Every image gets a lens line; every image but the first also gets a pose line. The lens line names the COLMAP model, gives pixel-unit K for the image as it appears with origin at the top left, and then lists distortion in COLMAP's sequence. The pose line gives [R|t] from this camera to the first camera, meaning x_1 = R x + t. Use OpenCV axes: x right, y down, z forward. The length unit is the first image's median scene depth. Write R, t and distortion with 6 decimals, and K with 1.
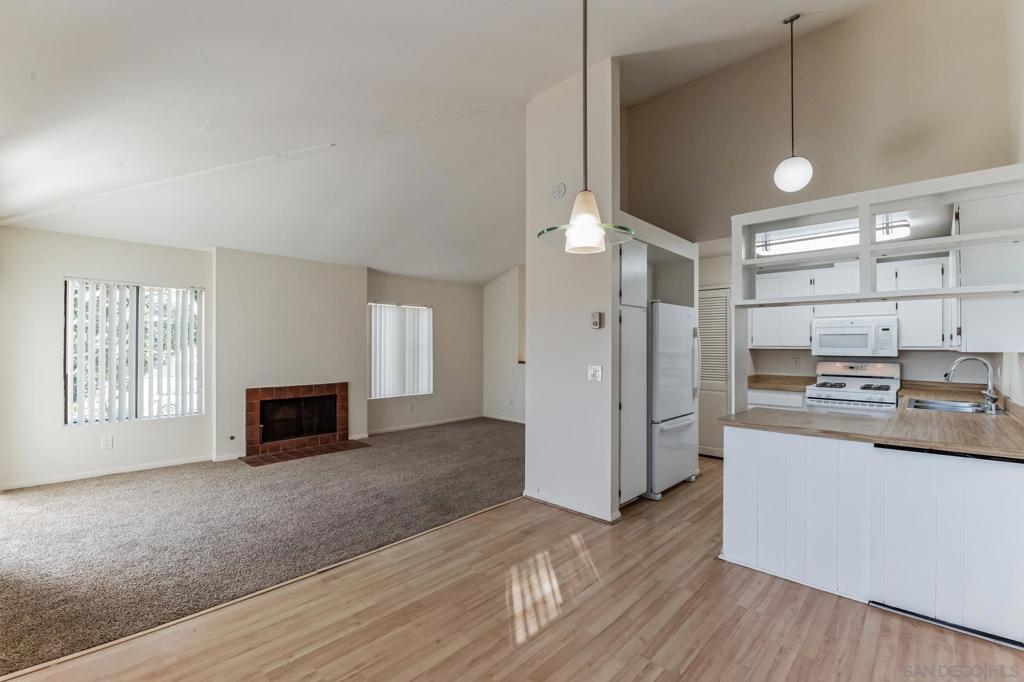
lens RADIAL K [[452.5, 0, 525.5], [0, 452.5, 343.4], [0, 0, 1]] dist [-0.000495, -0.000171]
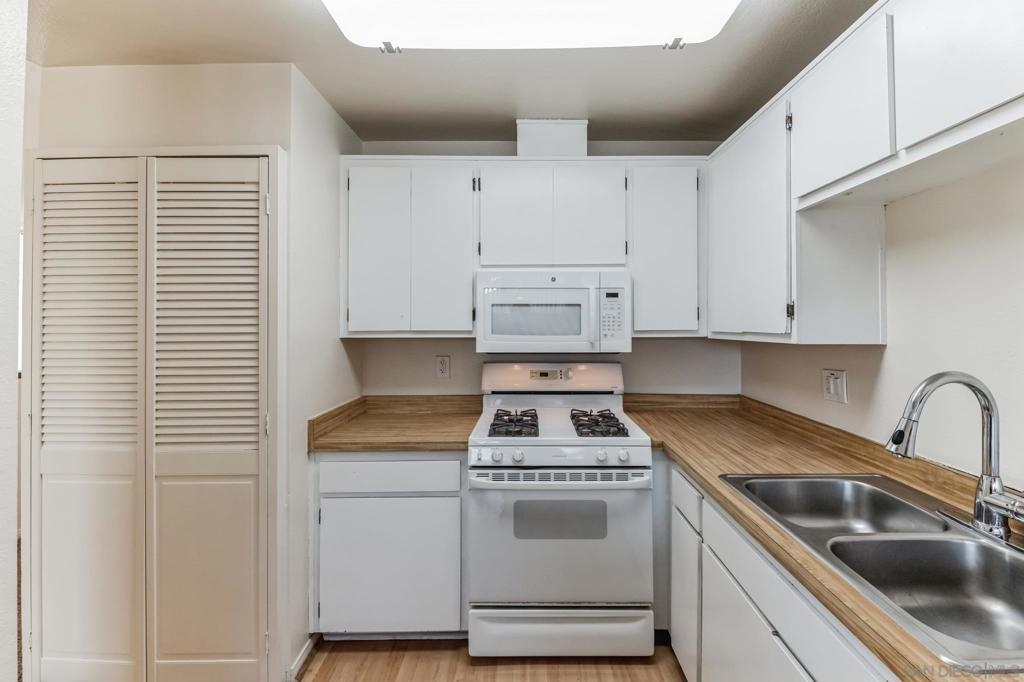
lens RADIAL K [[442.2, 0, 527.9], [0, 442.2, 315.0], [0, 0, 1]] dist [0.014818, -0.010816]
pose [[0.736144, 0.004324, 0.676811, 0.411252], [0.000789, 0.999973, -0.007247, -0.006559], [-0.676825, 0.005869, 0.736121, 0.702499]]
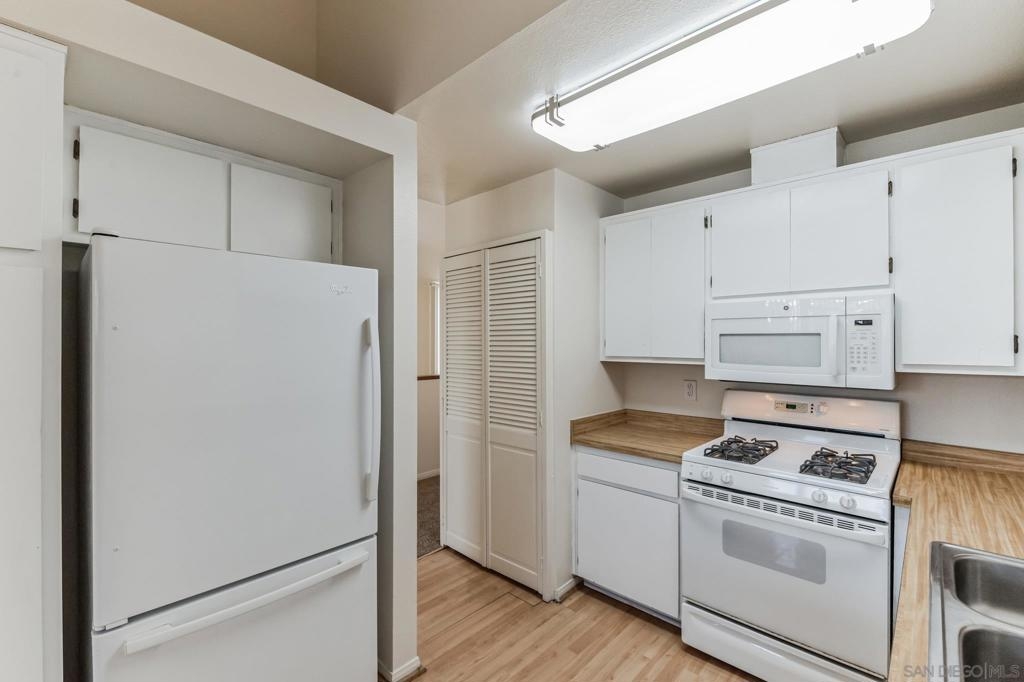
lens RADIAL K [[445.6, 0, 523.5], [0, 445.6, 338.2], [0, 0, 1]] dist [0.000270, -0.000257]
pose [[0.999975, -0.003313, -0.006211, 0.479099], [0.003315, 0.999994, 0.000342, -0.017137], [0.006210, -0.000362, 0.999981, 0.580465]]
